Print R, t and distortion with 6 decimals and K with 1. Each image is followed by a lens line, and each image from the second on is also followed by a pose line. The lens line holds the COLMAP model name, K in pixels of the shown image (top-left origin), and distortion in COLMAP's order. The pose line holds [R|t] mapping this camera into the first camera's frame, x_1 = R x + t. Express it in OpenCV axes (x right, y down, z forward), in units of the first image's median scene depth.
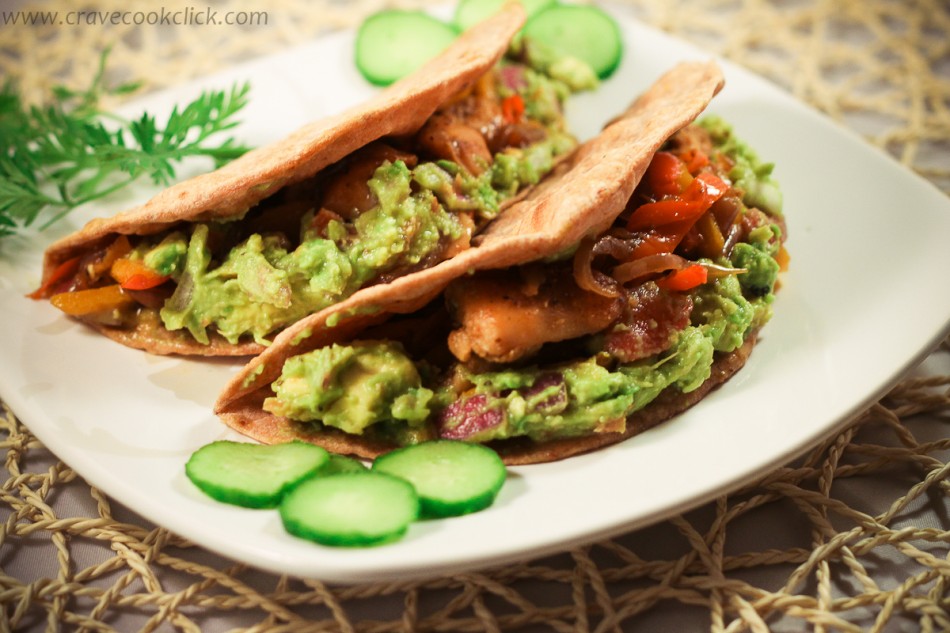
lens RADIAL K [[2504.7, 0, 475.0], [0, 2504.7, 316.5], [0, 0, 1]] dist [-0.145373, -0.306866]
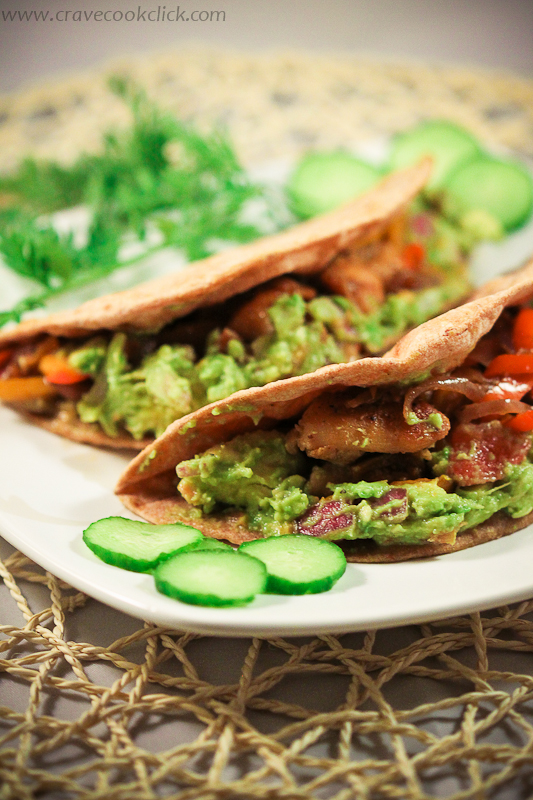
lens RADIAL K [[4300.9, 0, 266.5], [0, 4300.9, 400.0], [0, 0, 1]] dist [-0.166214, -1.082385]
pose [[0.990650, 0.098976, -0.093895, 0.153136], [-0.100289, 0.994914, -0.009364, 0.006081], [0.092490, 0.018693, 0.995538, -1.014695]]
